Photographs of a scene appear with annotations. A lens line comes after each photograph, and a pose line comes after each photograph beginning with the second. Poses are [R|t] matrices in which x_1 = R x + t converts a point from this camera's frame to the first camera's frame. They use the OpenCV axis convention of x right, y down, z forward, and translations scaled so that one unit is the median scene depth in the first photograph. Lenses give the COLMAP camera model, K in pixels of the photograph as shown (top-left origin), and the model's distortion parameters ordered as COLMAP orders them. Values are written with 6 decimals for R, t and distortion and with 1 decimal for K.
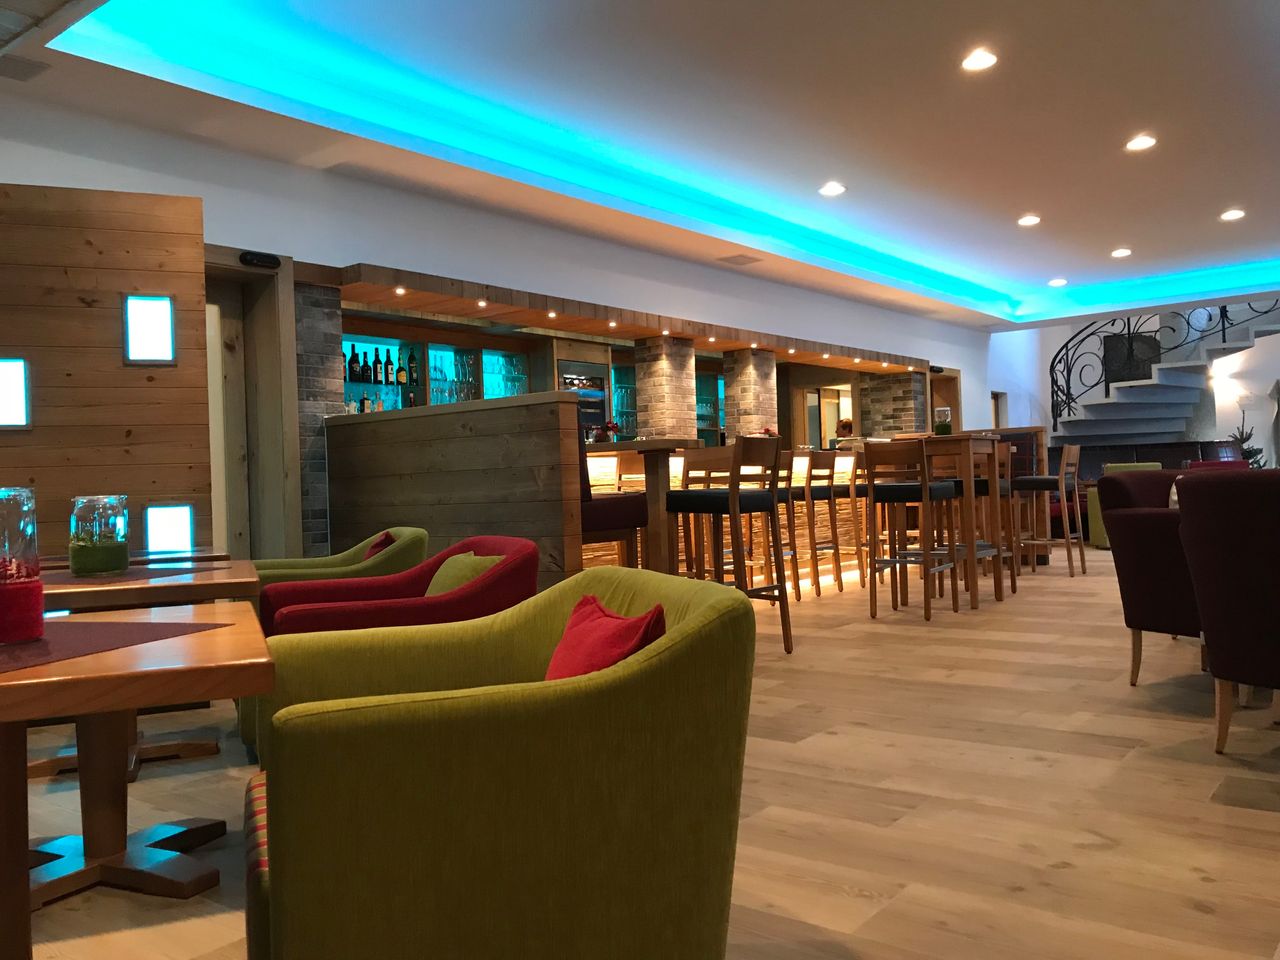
lens RADIAL K [[1046.4, 0, 640.1], [0, 1046.4, 478.6], [0, 0, 1]] dist [0.078382, 0.000928]
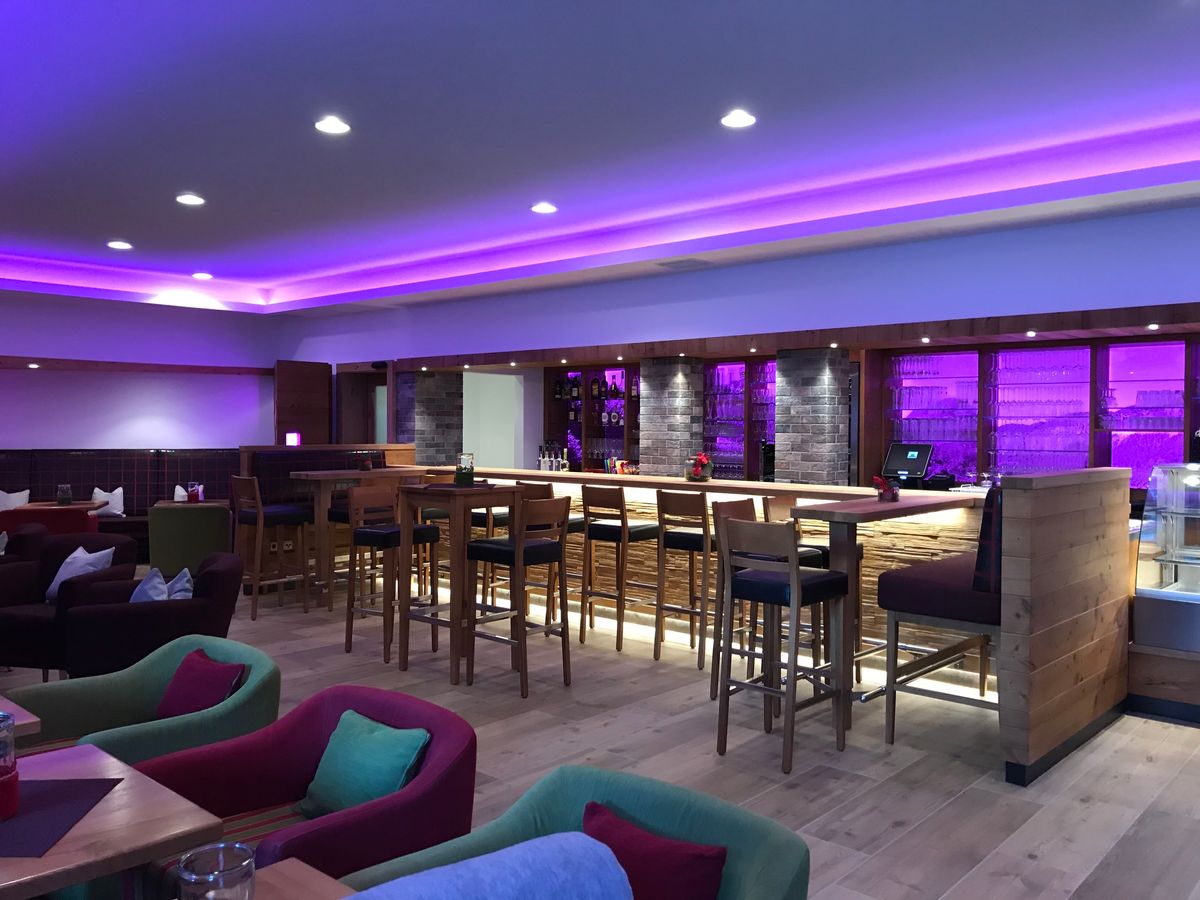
lens RADIAL K [[981.0, 0, 599.6], [0, 981.0, 447.9], [0, 0, 1]] dist [0.078382, 0.000928]
pose [[-0.065269, 0.052860, -0.996467, 0.957103], [-0.001546, 0.998589, 0.053074, -0.098252], [0.997866, 0.005005, -0.065095, 1.003348]]
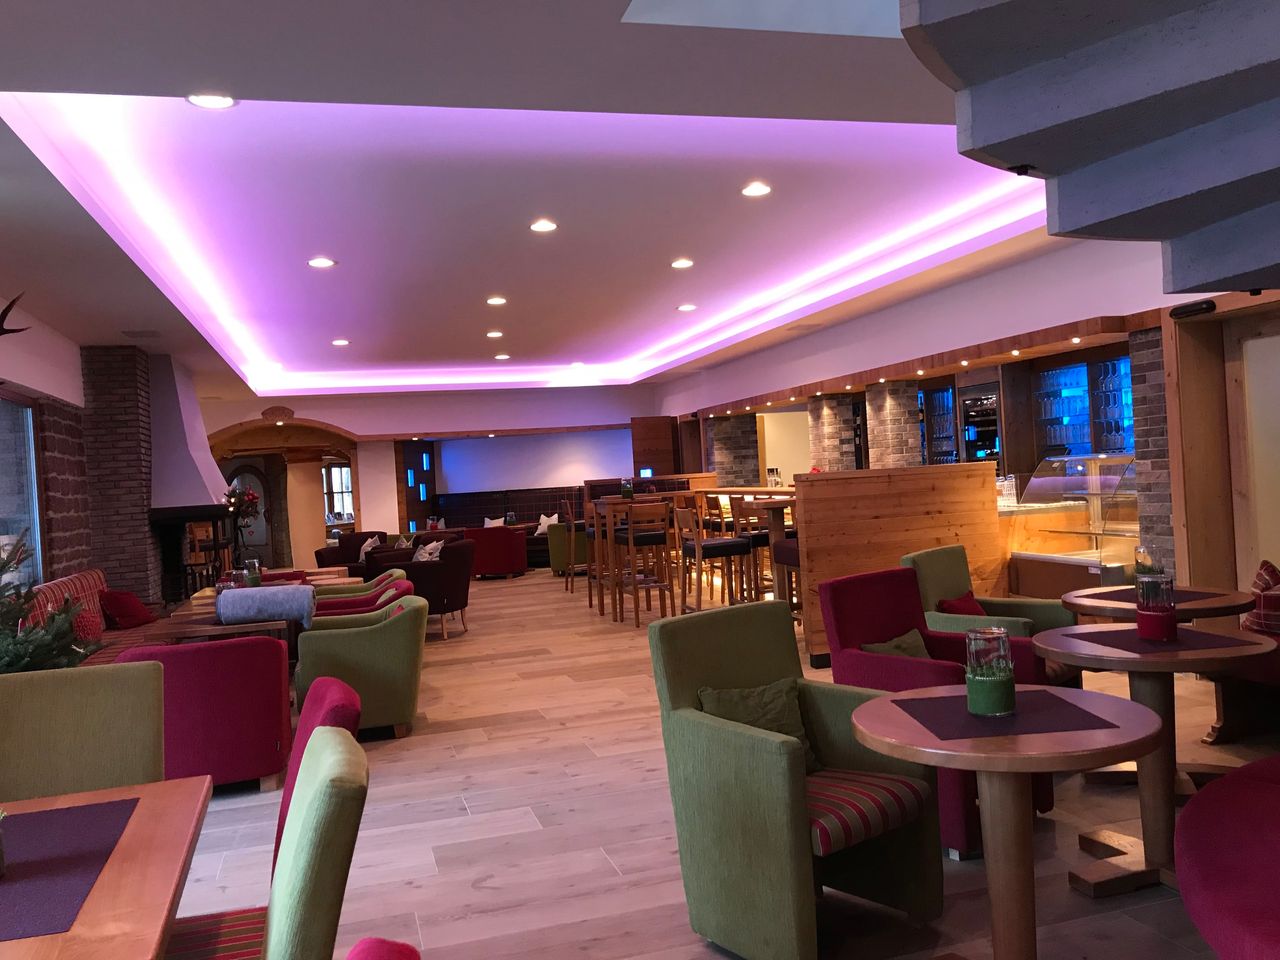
lens RADIAL K [[1046.4, 0, 640.4], [0, 1046.4, 479.2], [0, 0, 1]] dist [0.078382, 0.000928]
pose [[-0.579154, 0.071813, -0.812049, 1.203337], [0.080528, 0.996280, 0.030673, -0.089639], [0.811231, -0.047628, -0.582783, 1.565128]]
